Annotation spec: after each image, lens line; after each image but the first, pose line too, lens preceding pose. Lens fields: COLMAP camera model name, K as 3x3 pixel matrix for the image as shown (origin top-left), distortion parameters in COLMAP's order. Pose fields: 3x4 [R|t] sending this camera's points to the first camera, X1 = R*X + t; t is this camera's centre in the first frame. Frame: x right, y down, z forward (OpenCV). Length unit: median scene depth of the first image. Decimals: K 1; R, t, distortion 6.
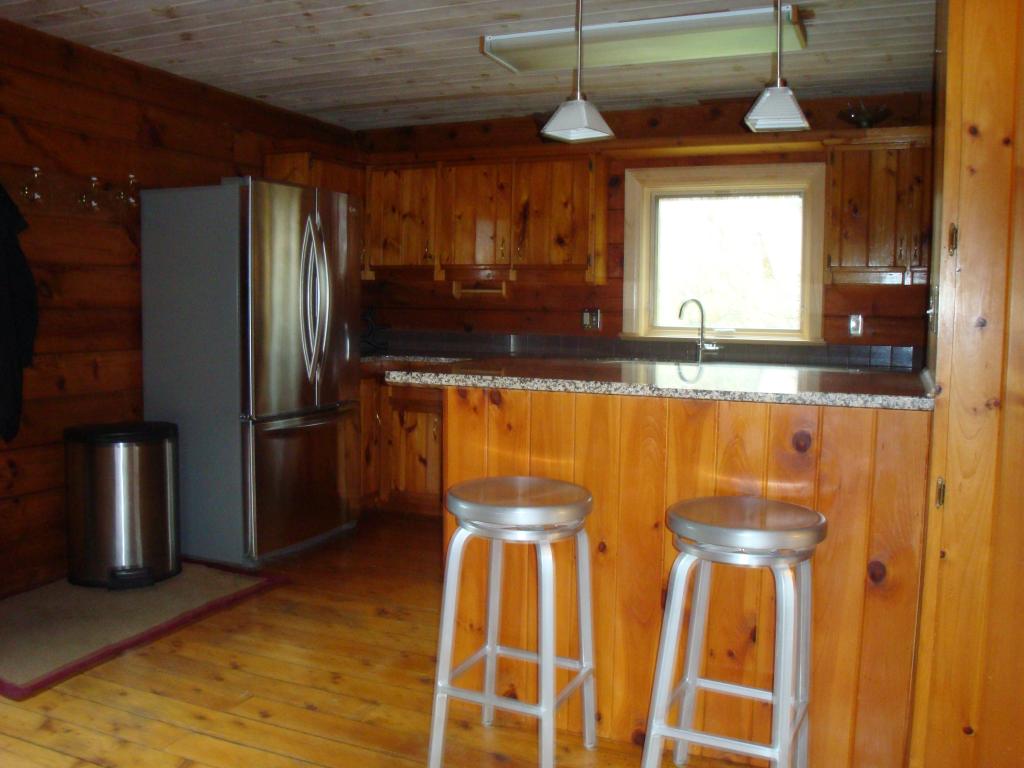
lens RADIAL K [[915.7, 0, 536.1], [0, 915.7, 384.3], [0, 0, 1]] dist [-0.167703, 0.145243]
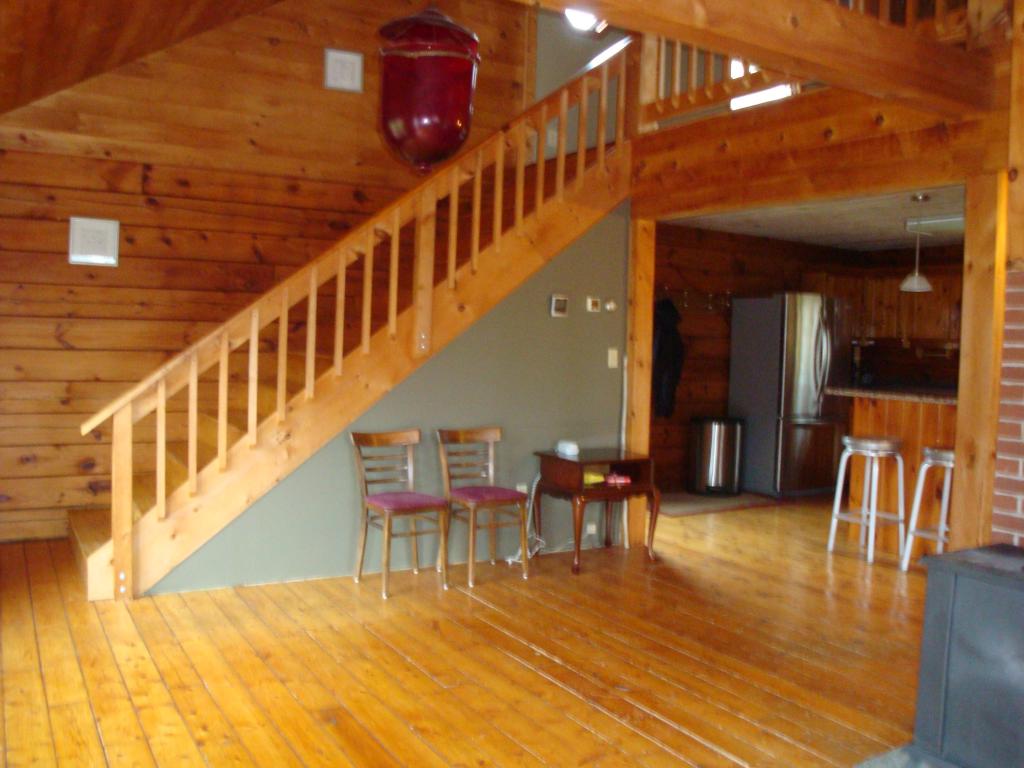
lens RADIAL K [[915.7, 0, 536.1], [0, 915.7, 384.3], [0, 0, 1]] dist [-0.167703, 0.145243]
pose [[0.808562, 0.036771, -0.587261, 0.318543], [-0.072074, 0.996719, -0.036825, 0.061747], [0.583980, 0.072102, 0.808560, -0.708196]]
